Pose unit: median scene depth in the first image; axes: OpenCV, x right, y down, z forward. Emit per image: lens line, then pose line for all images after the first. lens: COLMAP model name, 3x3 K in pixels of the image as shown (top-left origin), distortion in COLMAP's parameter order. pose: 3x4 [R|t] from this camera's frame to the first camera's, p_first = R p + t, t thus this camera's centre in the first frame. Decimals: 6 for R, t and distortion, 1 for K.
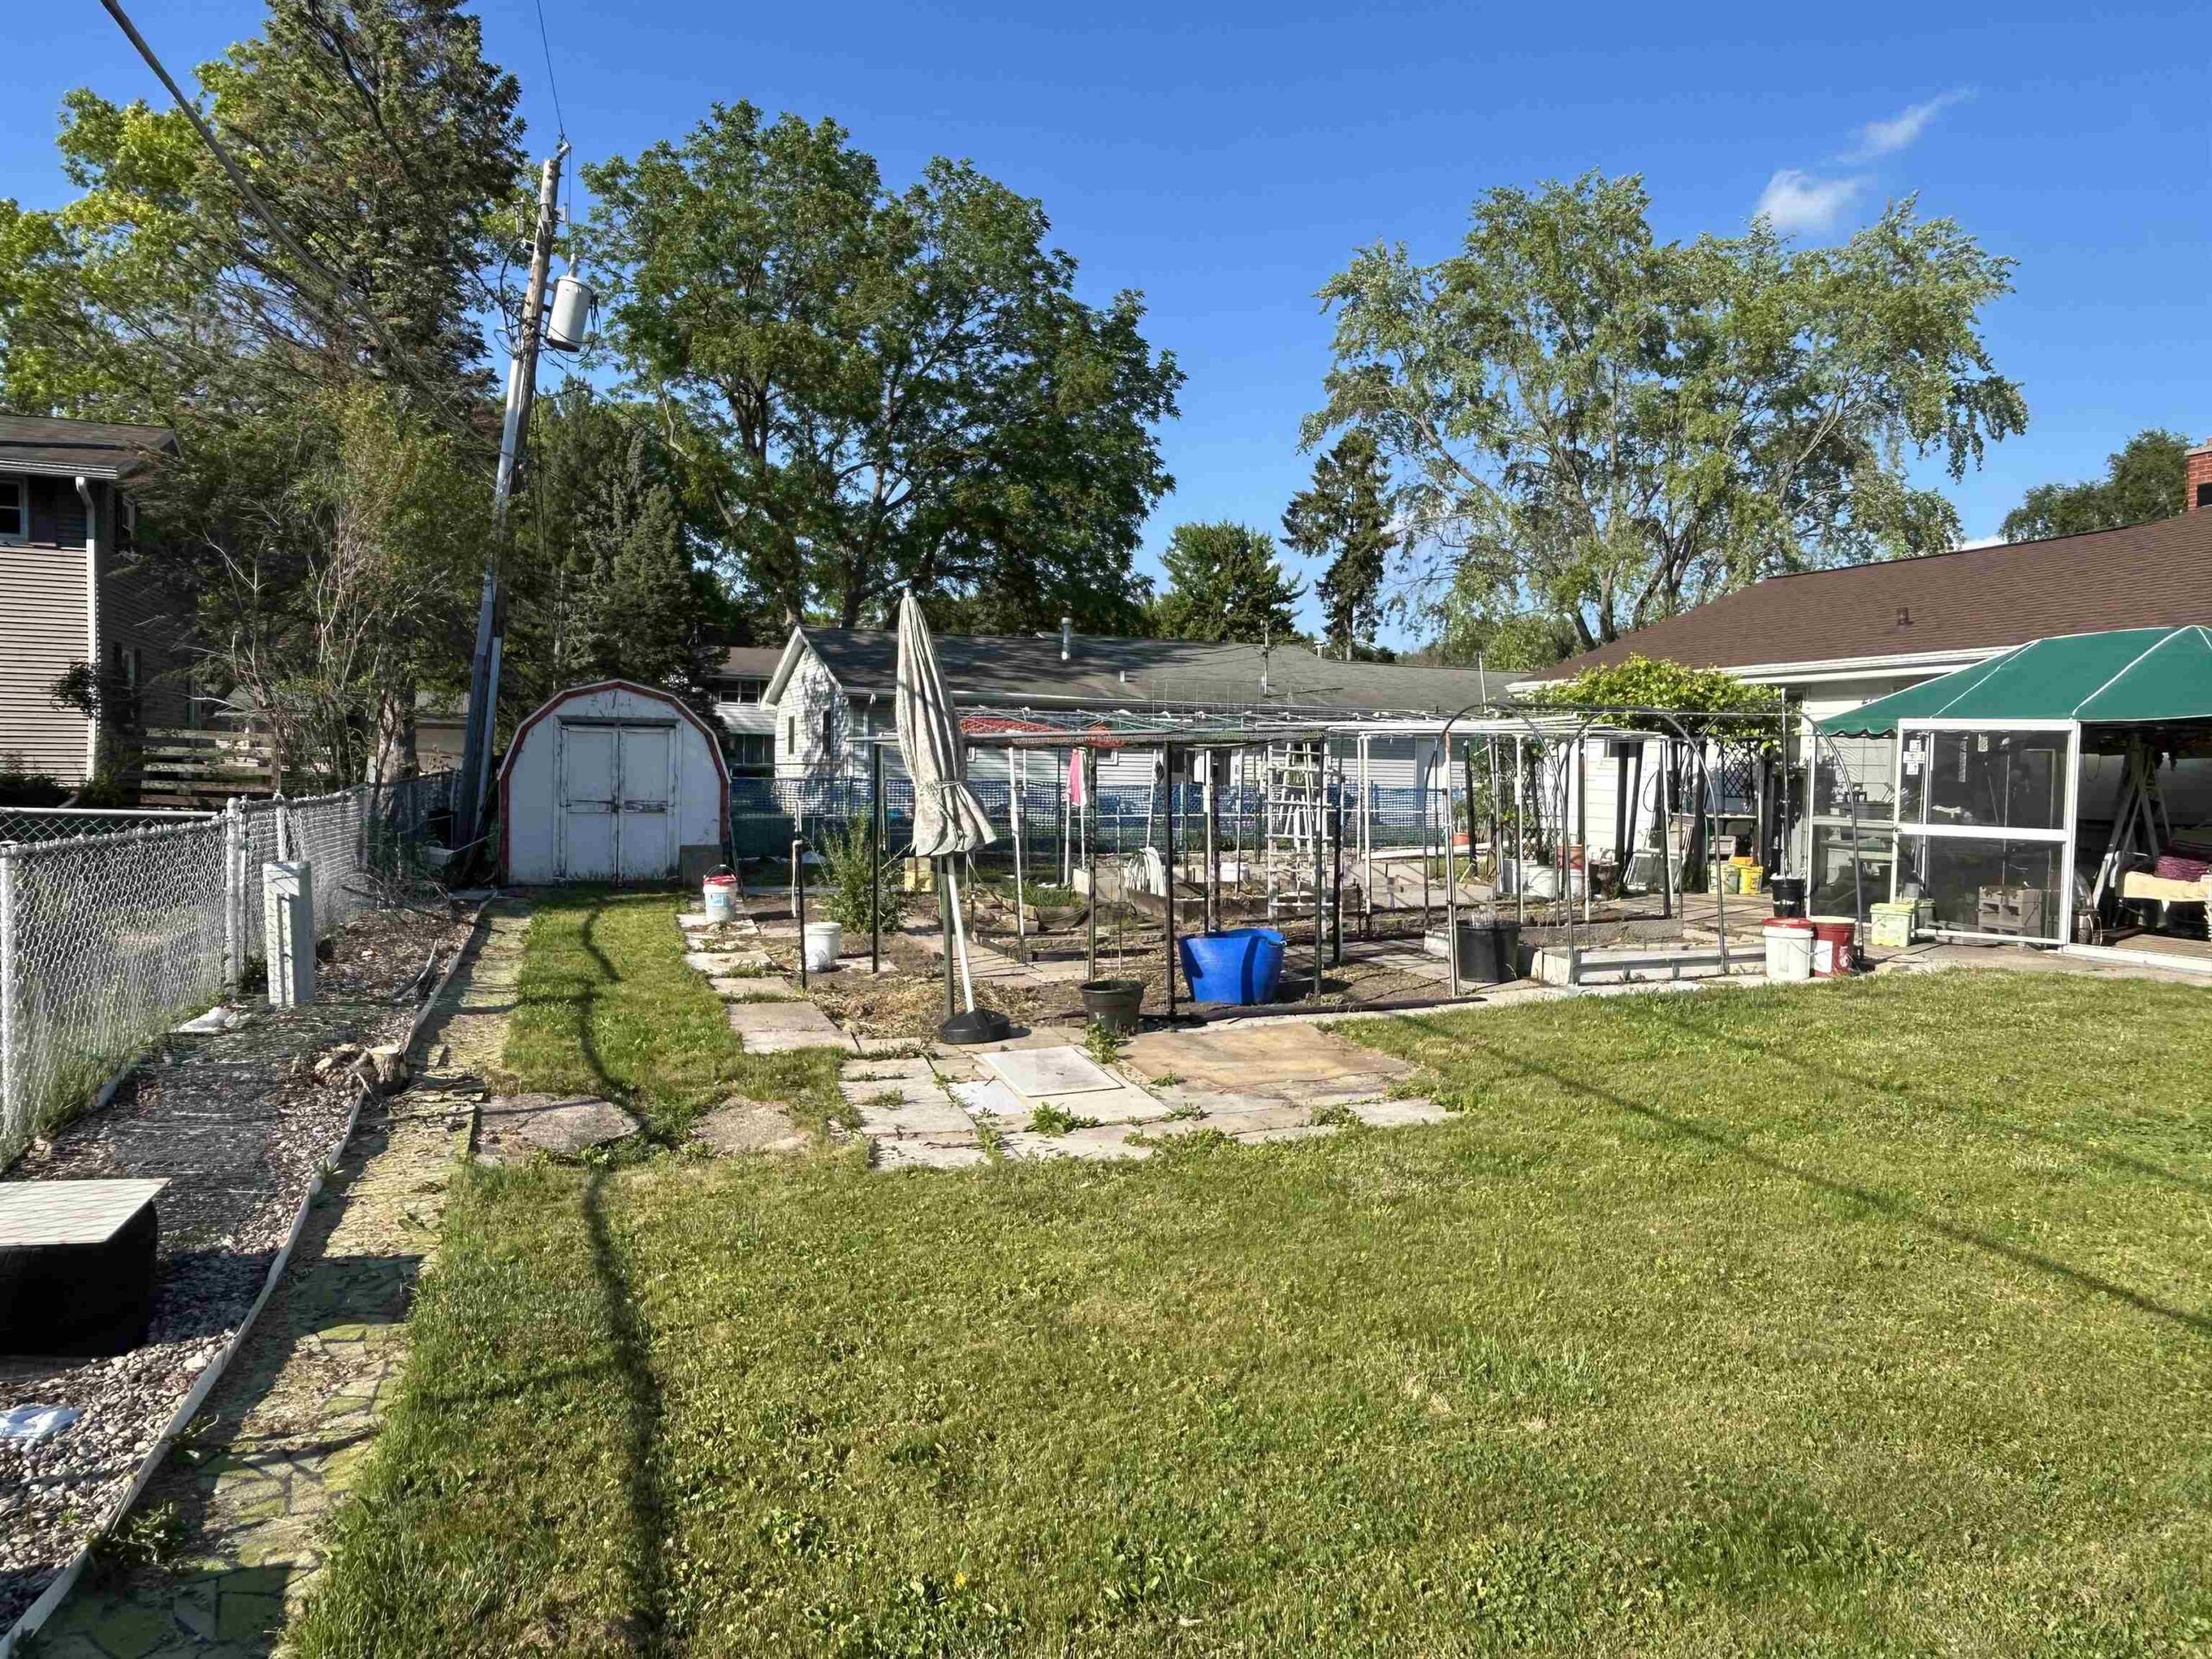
lens RADIAL K [[1473.0, 0, 1104.6], [0, 1473.0, 818.8], [0, 0, 1]] dist [-0.003130, -0.003282]
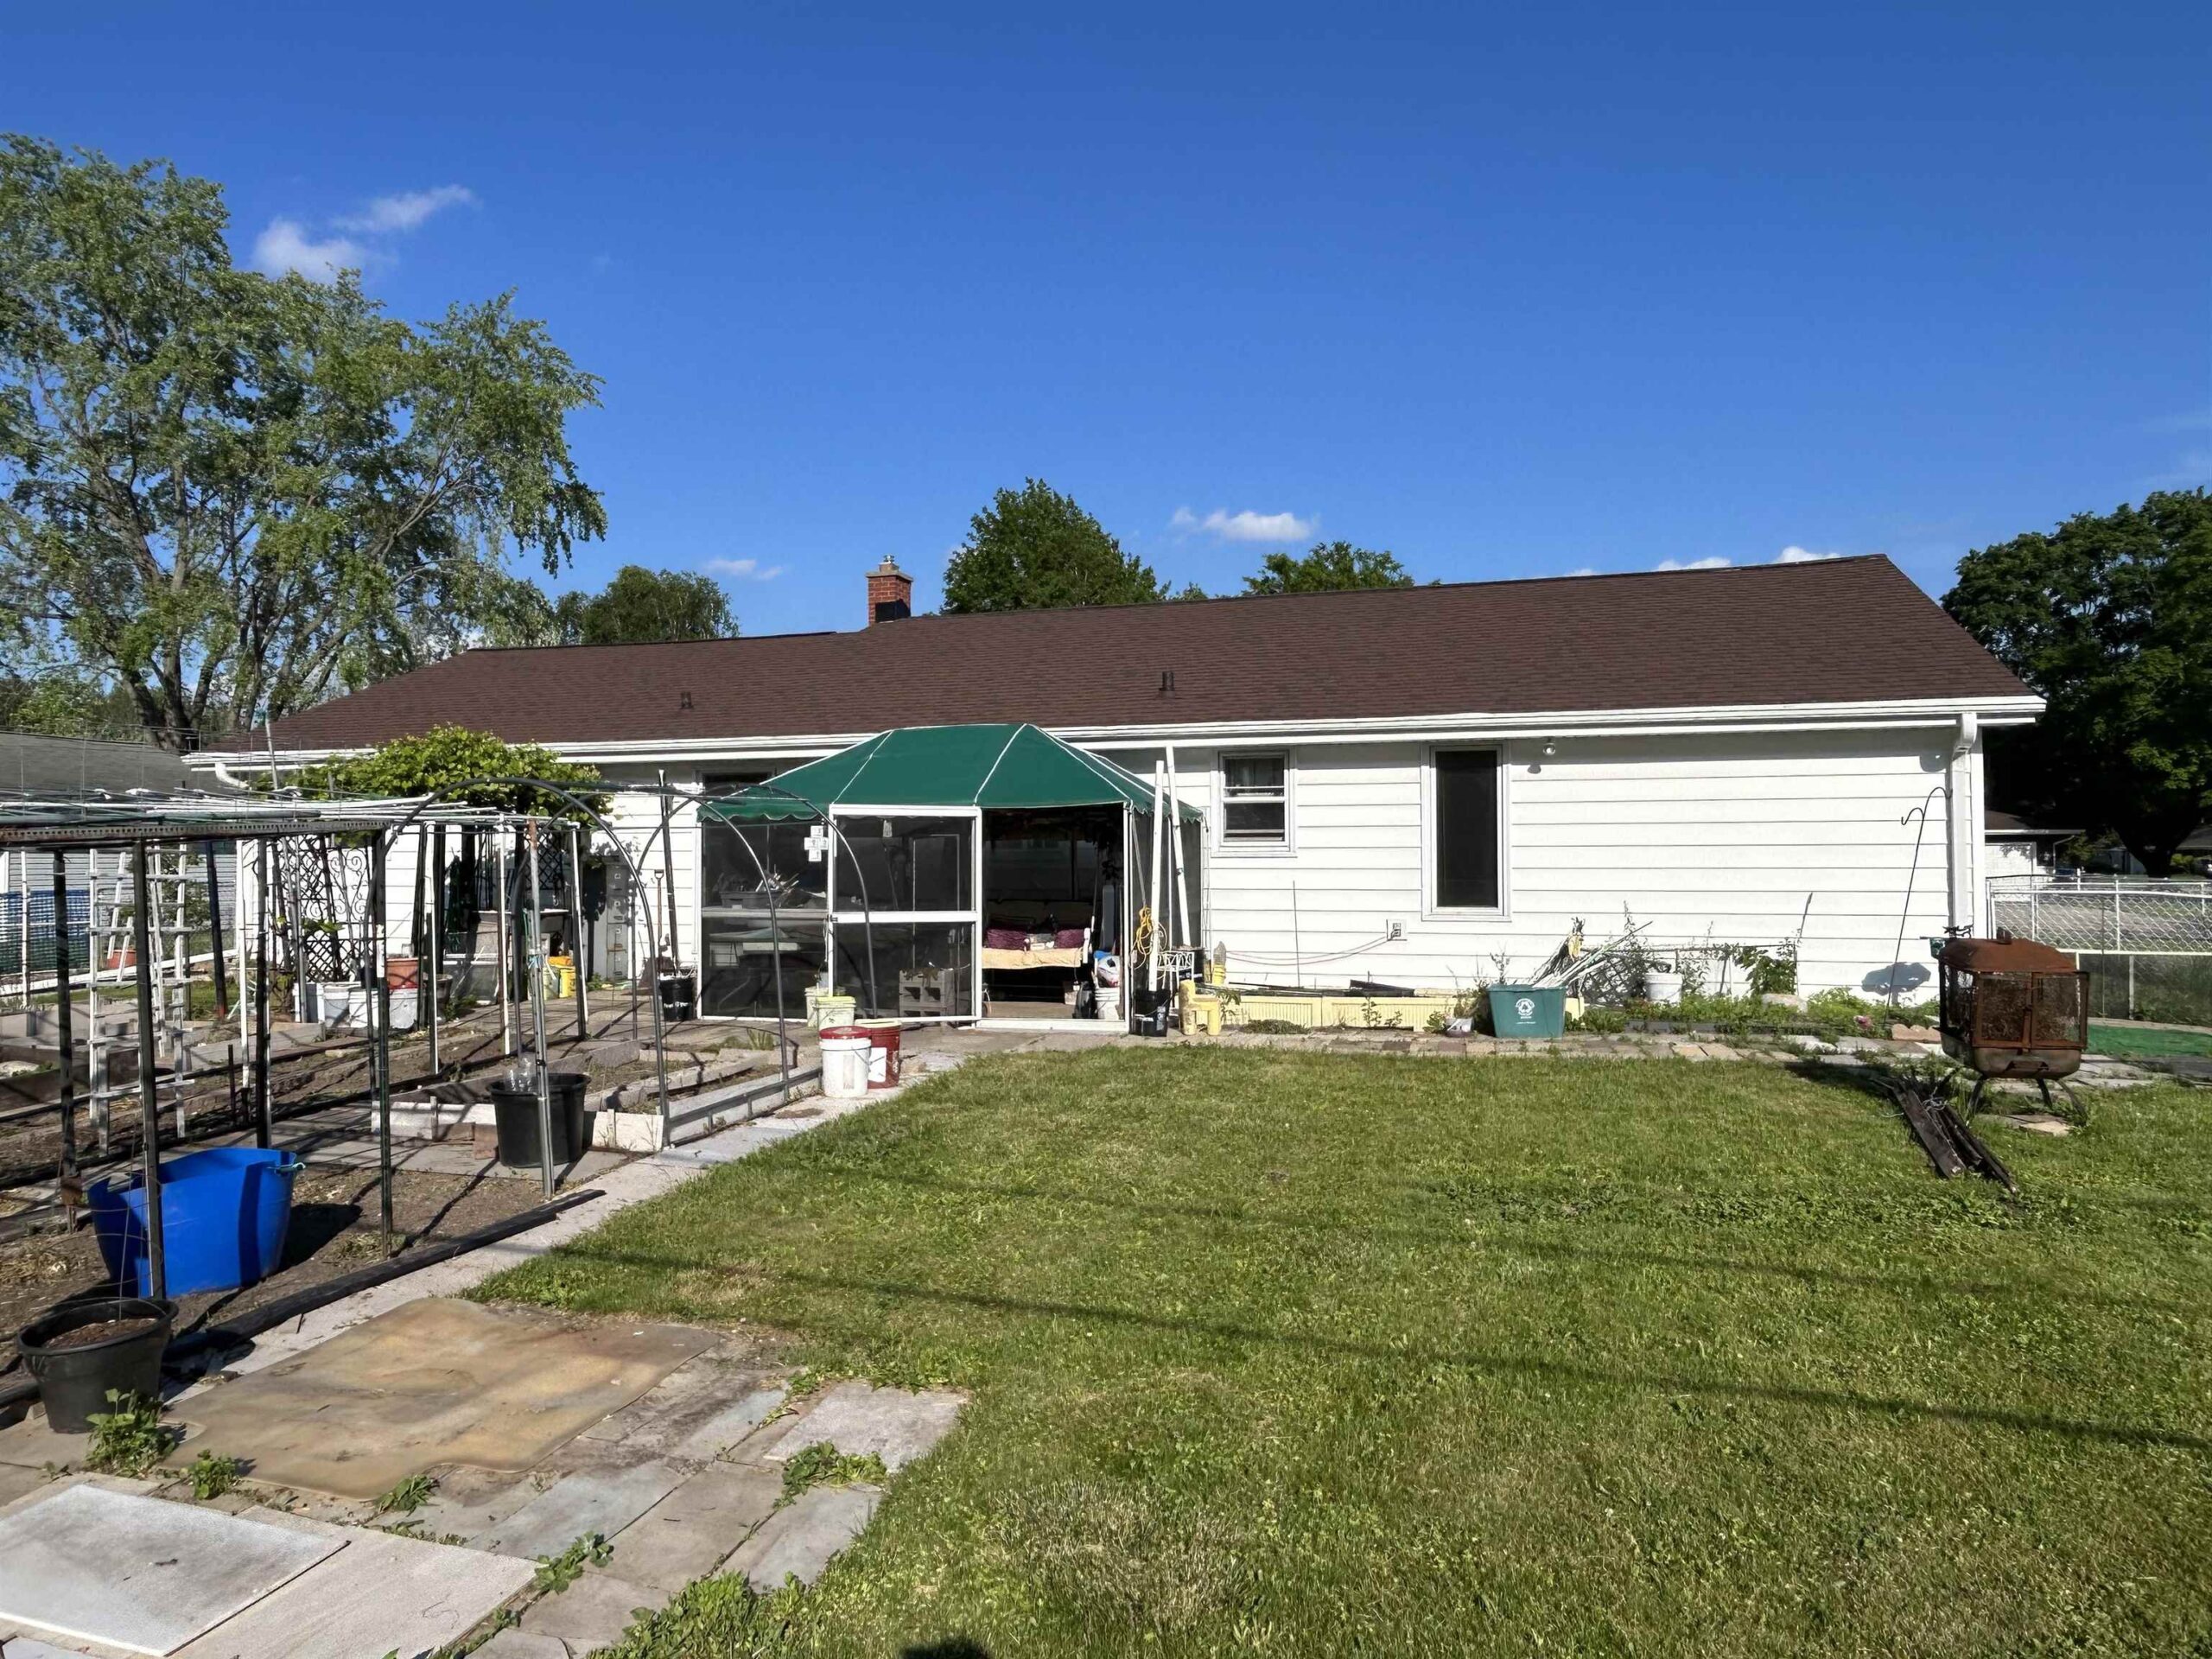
lens RADIAL K [[1473.0, 0, 1096.4], [0, 1473.0, 817.4], [0, 0, 1]] dist [-0.003130, -0.003282]
pose [[0.587529, -0.000589, 0.809203, -0.137187], [0.045700, 0.998428, -0.032454, -0.019430], [-0.807911, 0.056048, 0.586633, 0.284728]]
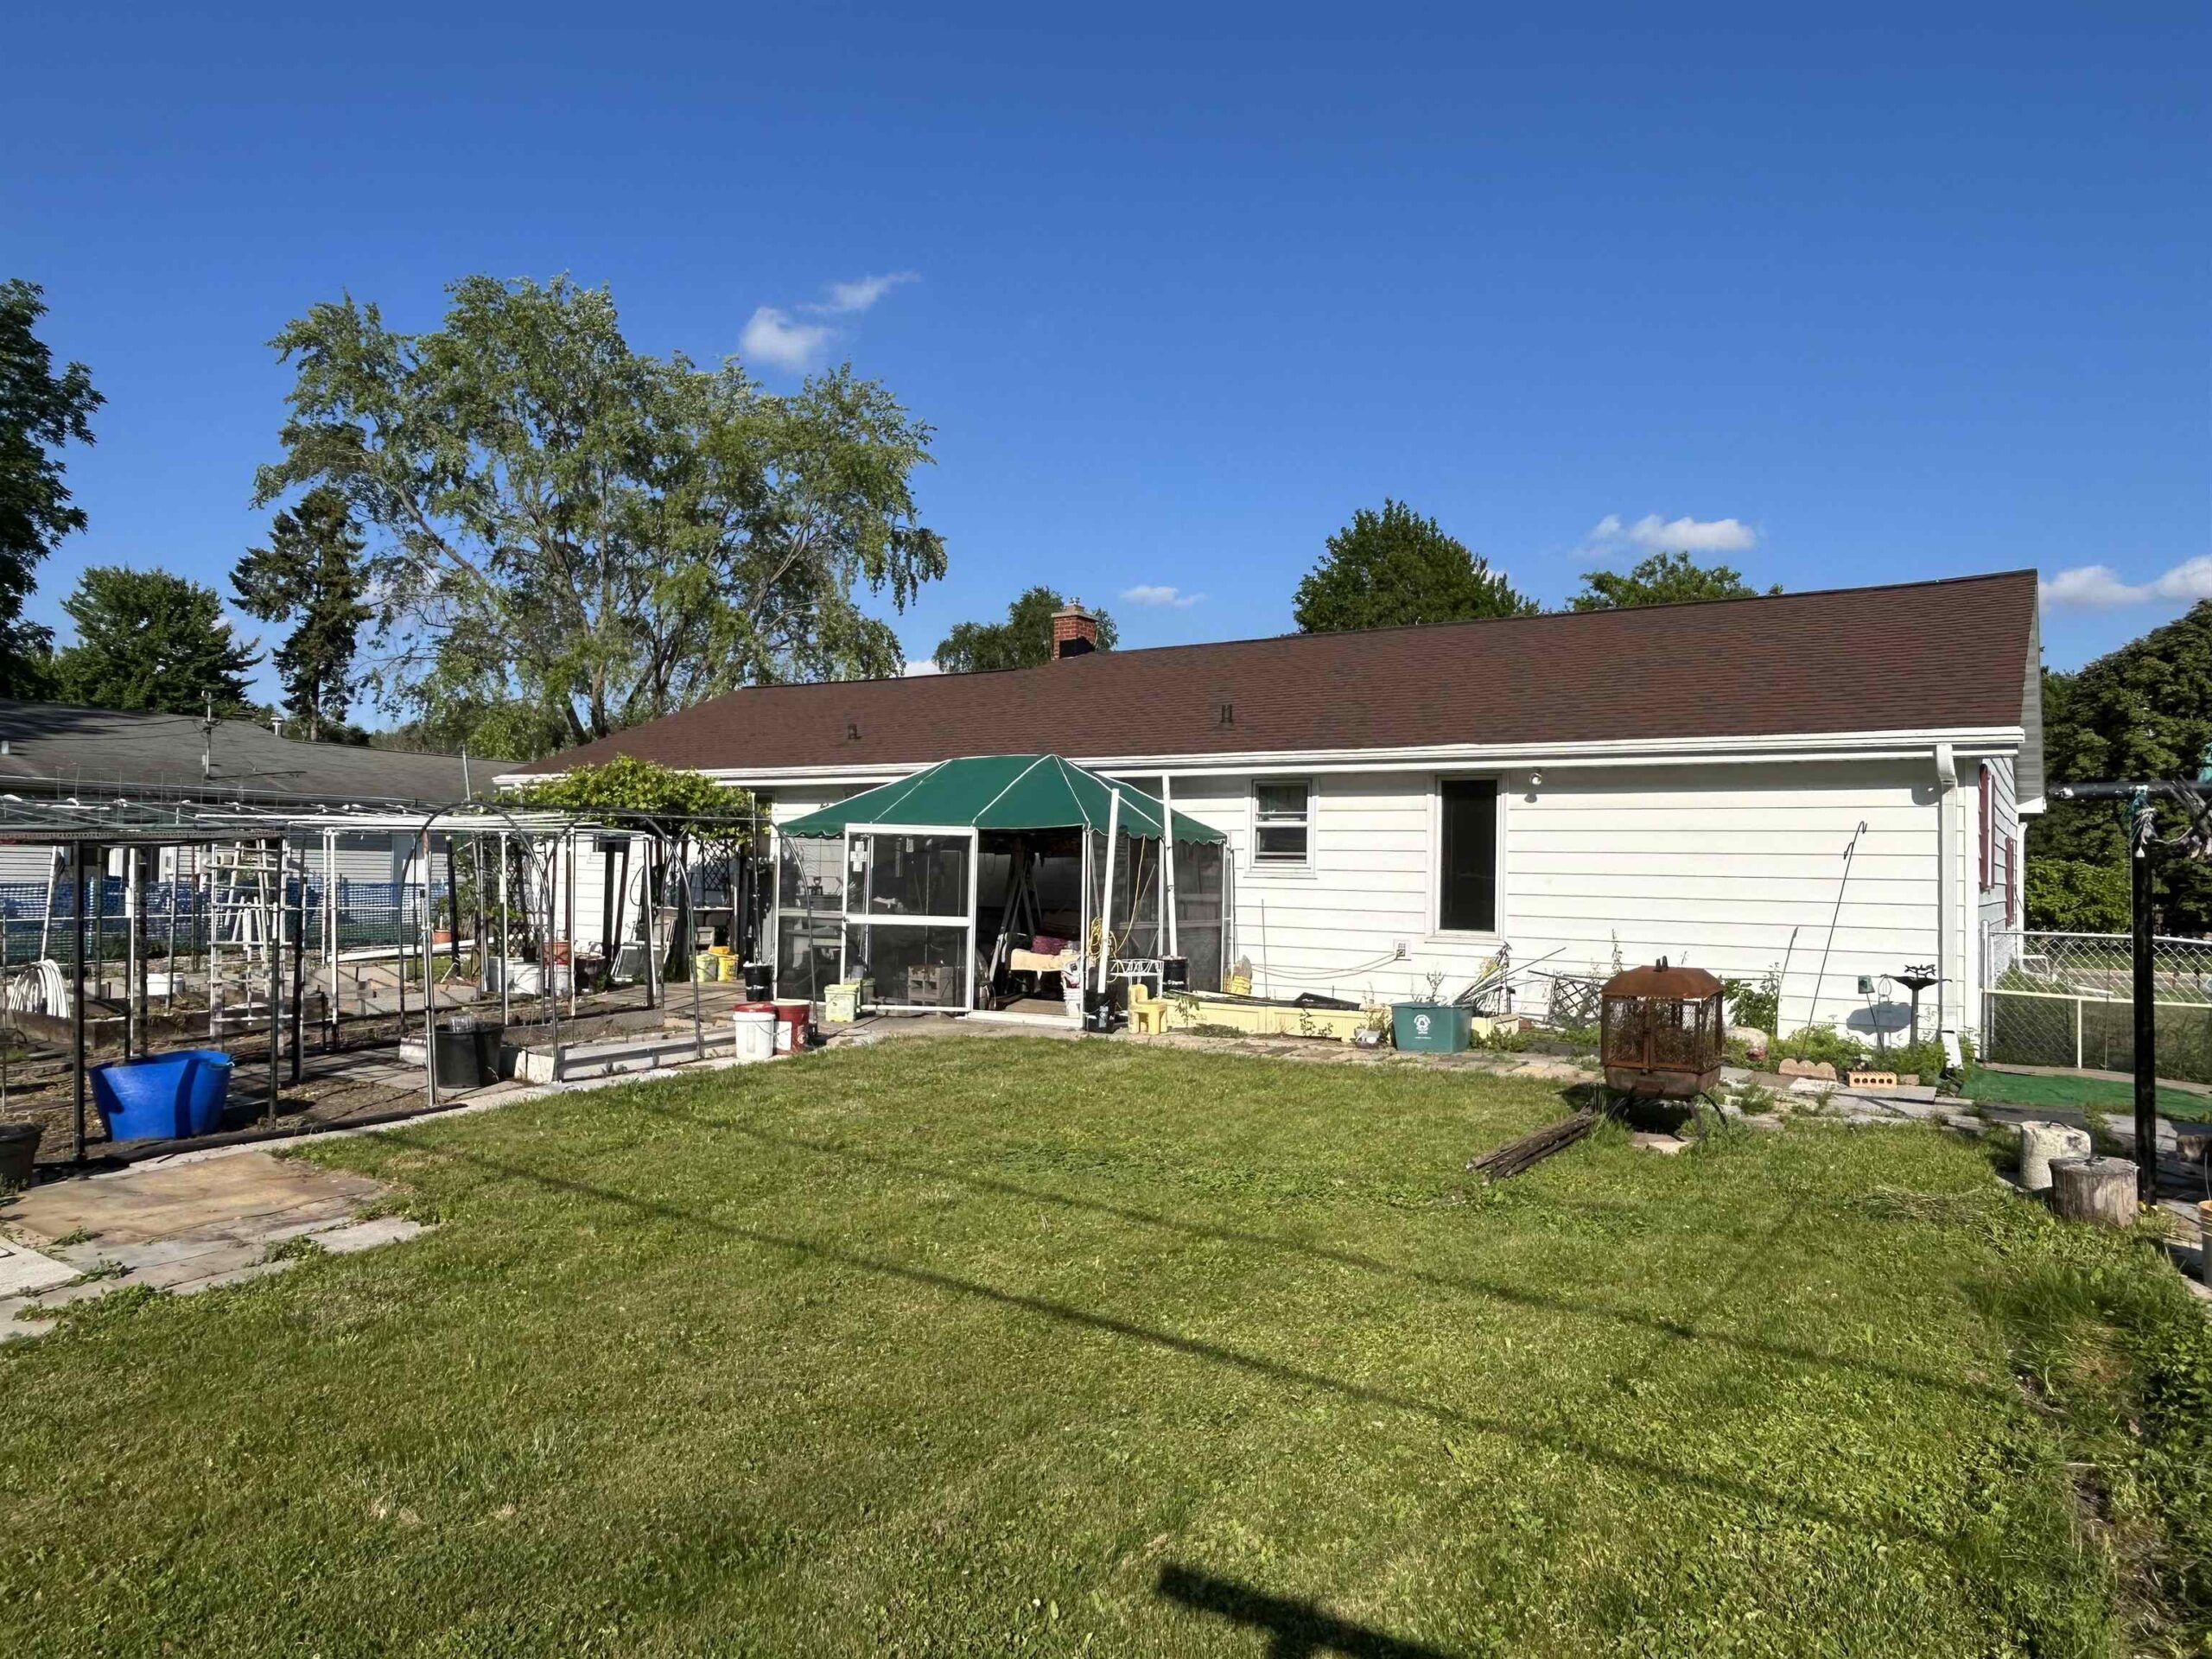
lens RADIAL K [[1473.0, 0, 1096.1], [0, 1473.0, 826.7], [0, 0, 1]] dist [-0.003130, -0.003282]
pose [[0.794065, 0.014789, 0.607653, -0.005318], [0.018504, 0.998652, -0.048486, -0.005701], [-0.607551, 0.049745, 0.792721, -0.033139]]
